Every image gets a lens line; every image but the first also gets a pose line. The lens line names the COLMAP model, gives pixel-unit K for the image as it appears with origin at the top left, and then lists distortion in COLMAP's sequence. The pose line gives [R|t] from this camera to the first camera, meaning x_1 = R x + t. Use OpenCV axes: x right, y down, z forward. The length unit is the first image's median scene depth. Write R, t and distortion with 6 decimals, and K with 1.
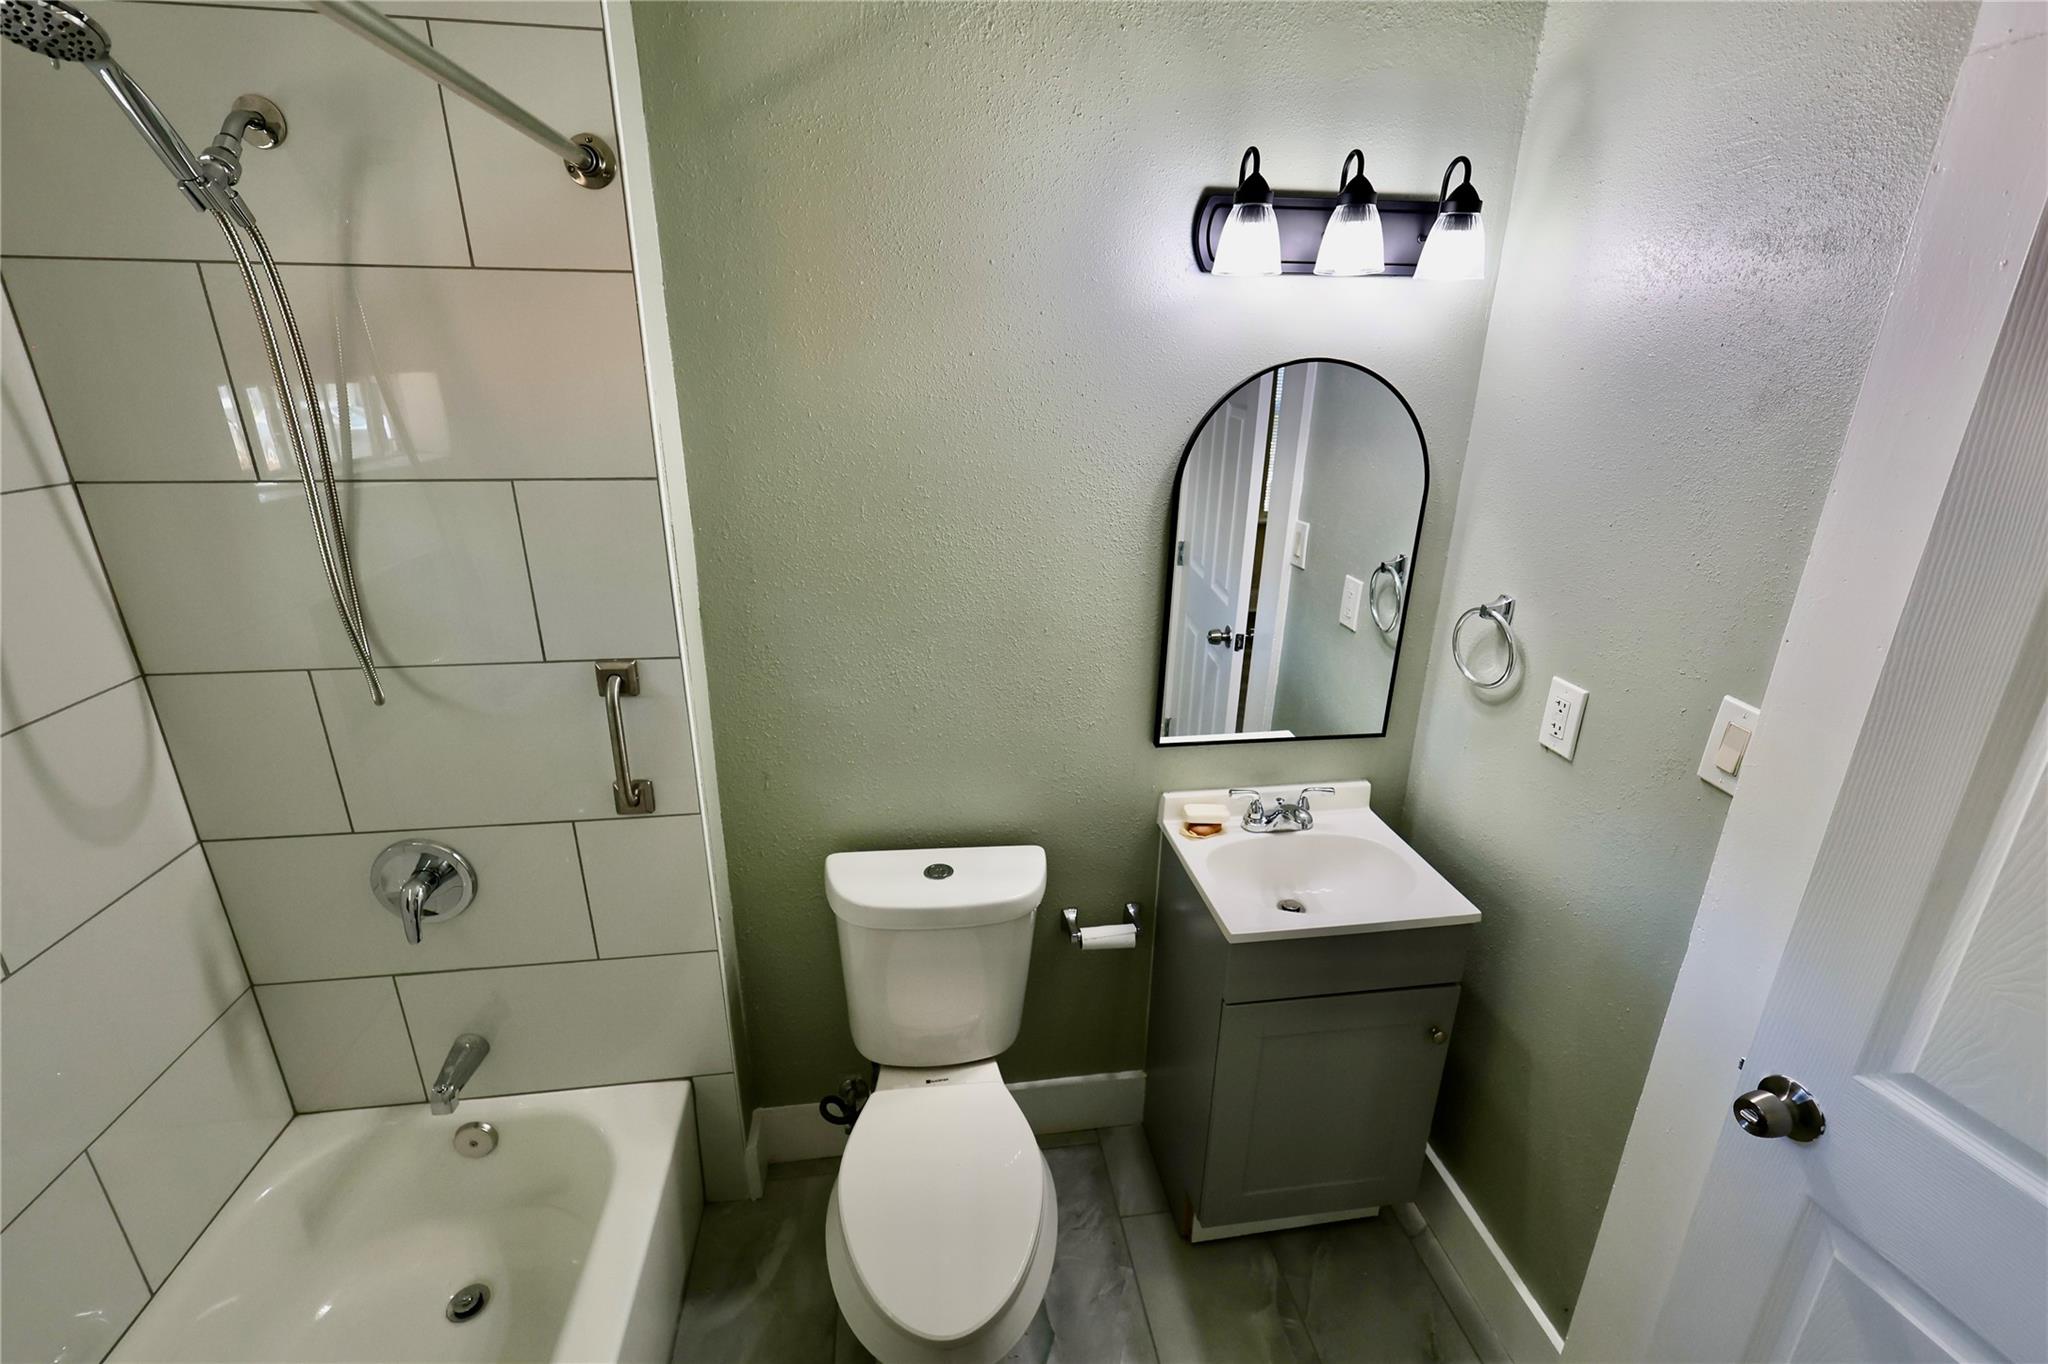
lens RADIAL K [[887.3, 0, 1024.0], [0, 887.3, 682.0], [0, 0, 1]] dist [0.000324, 0.000220]
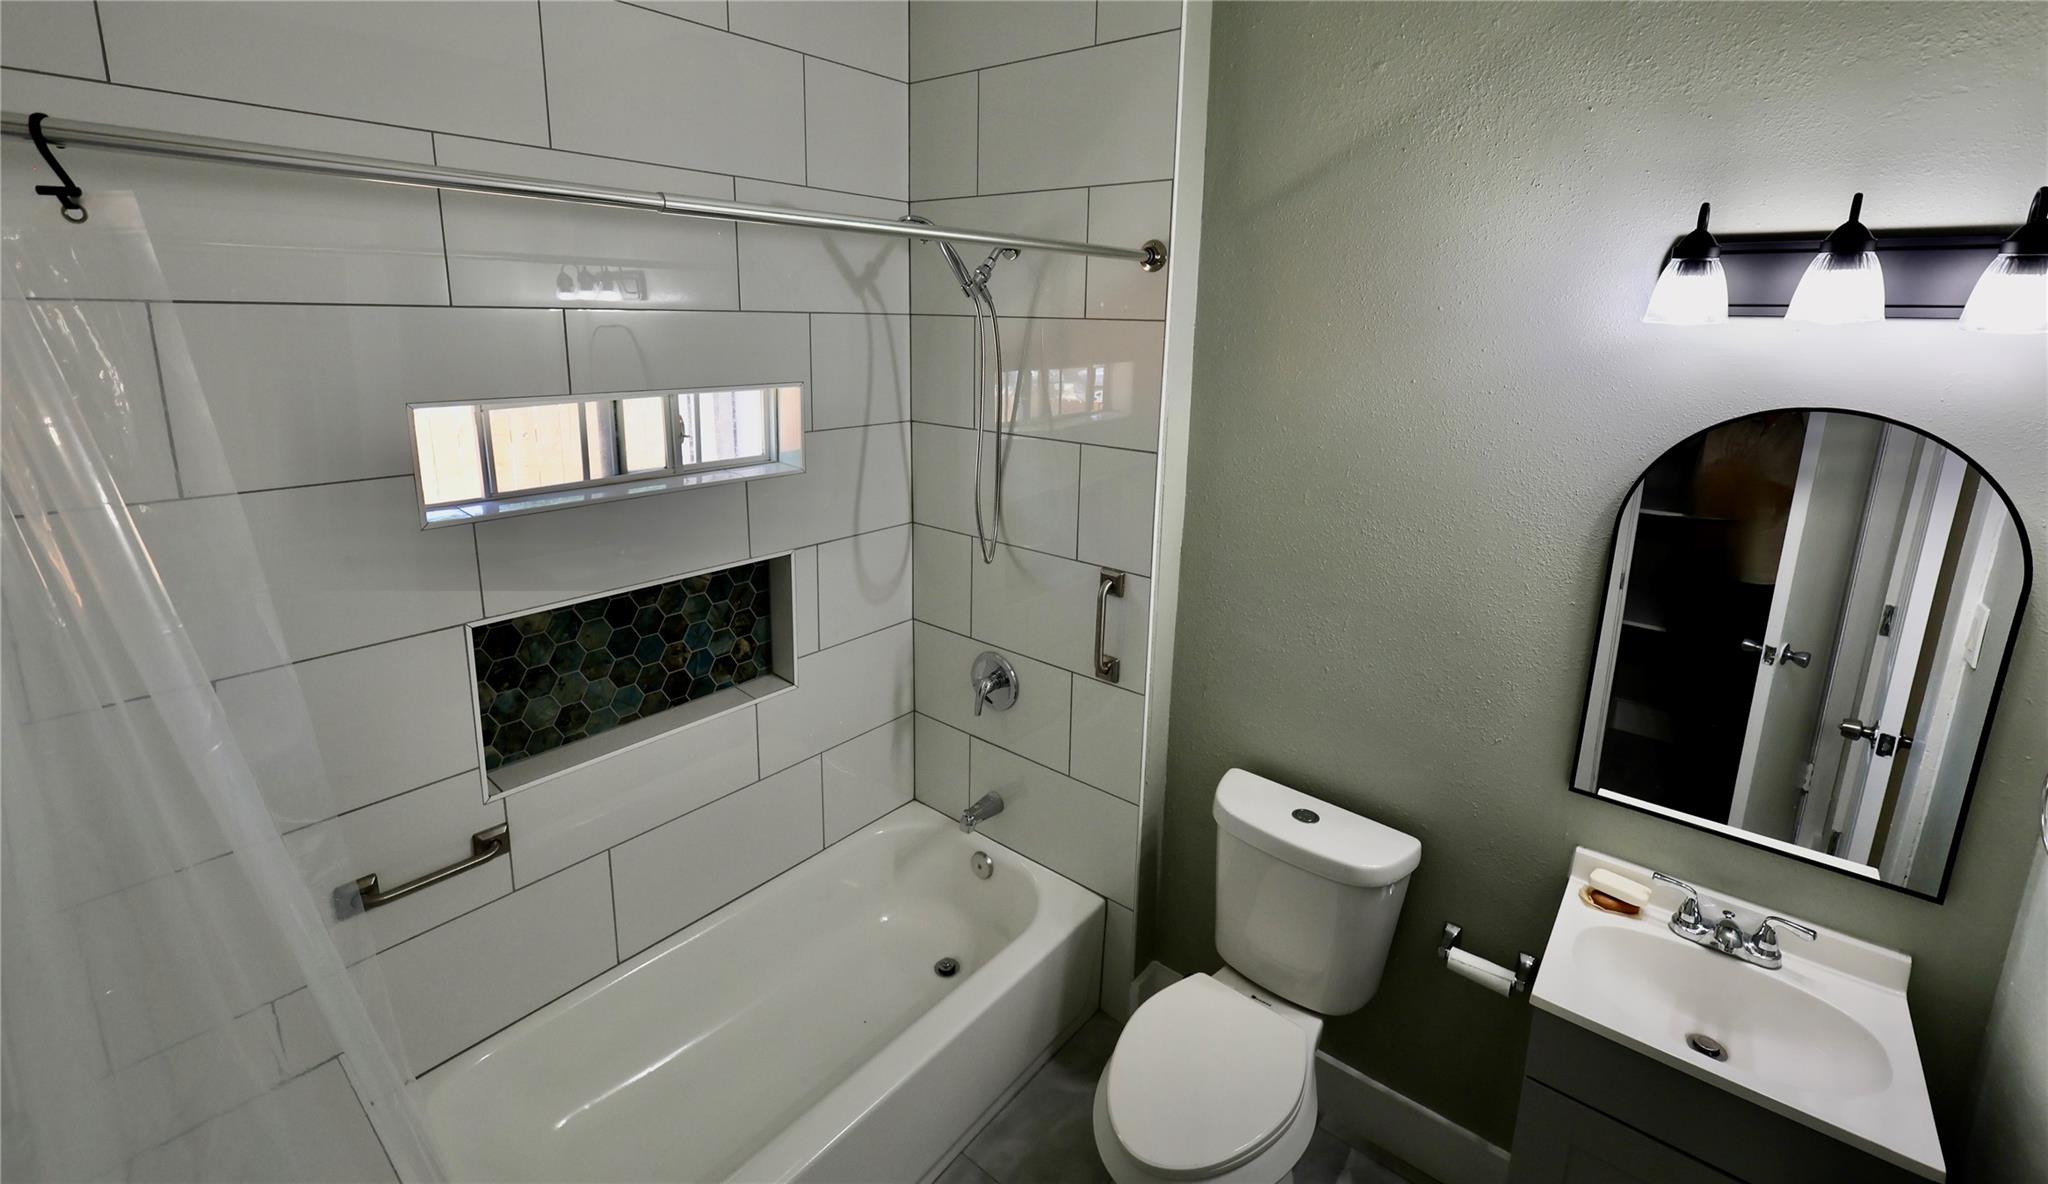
lens RADIAL K [[875.9, 0, 1026.3], [0, 875.9, 501.2], [0, 0, 1]] dist [0.000887, 0.000099]
pose [[0.679588, 0.157191, -0.716555, 0.415699], [-0.264951, 0.963435, -0.039933, -0.034763], [0.684077, 0.216990, 0.696386, -0.109299]]
